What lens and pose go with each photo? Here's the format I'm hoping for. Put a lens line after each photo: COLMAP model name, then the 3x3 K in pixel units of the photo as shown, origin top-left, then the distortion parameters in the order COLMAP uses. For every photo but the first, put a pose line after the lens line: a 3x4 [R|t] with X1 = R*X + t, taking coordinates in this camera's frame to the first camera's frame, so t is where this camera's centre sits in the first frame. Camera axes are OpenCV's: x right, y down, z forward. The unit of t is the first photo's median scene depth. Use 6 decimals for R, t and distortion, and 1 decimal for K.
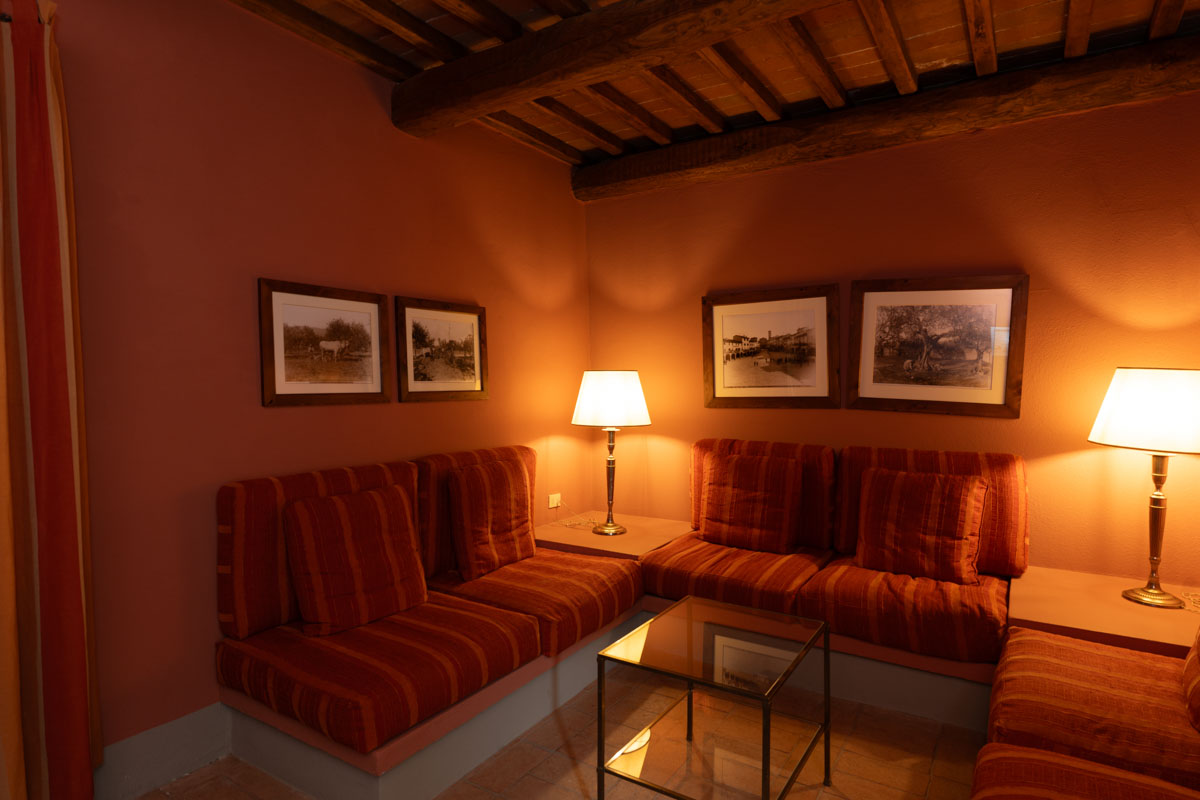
lens RADIAL K [[666.5, 0, 600.0], [0, 666.5, 400.0], [0, 0, 1]] dist [0.001738, -0.000290]
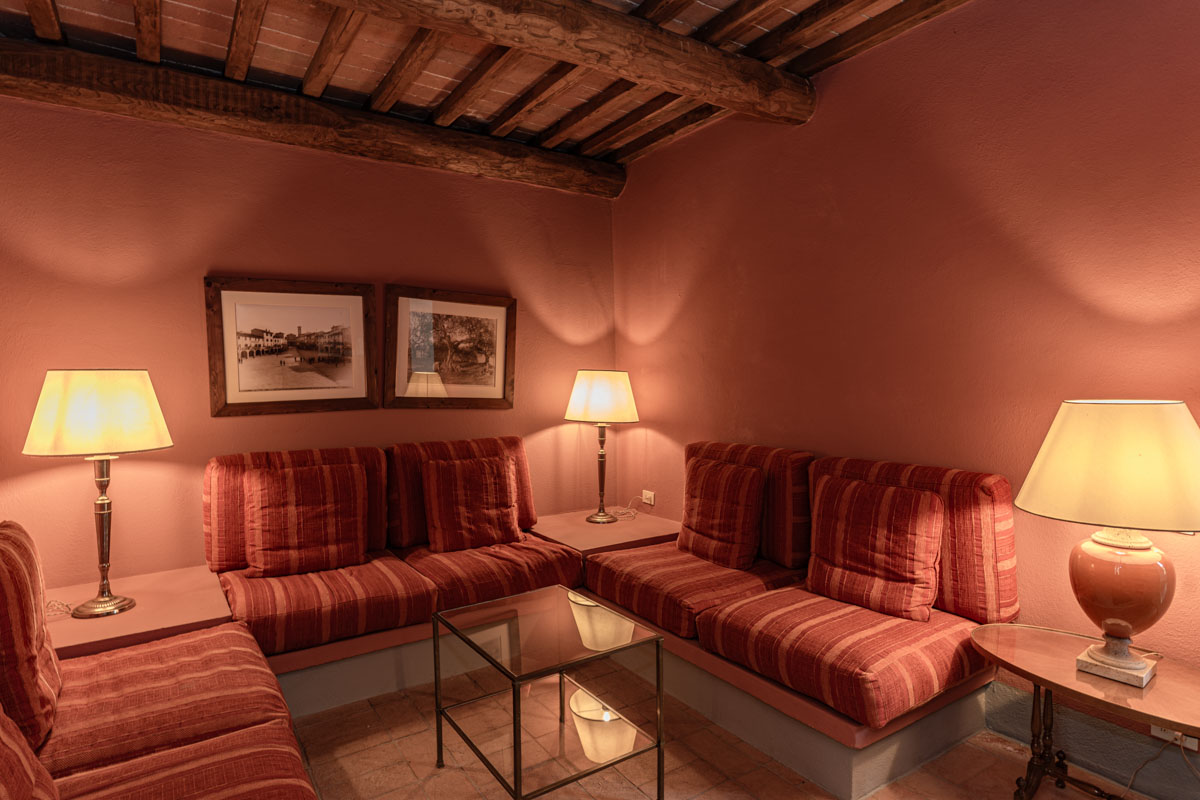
lens RADIAL K [[666.5, 0, 600.0], [0, 666.5, 400.0], [0, 0, 1]] dist [0.001738, -0.000290]
pose [[0.383104, -0.036294, 0.922992, -0.456900], [0.037689, 0.999010, 0.023640, -0.011913], [-0.922936, 0.025730, 0.384093, 0.308852]]
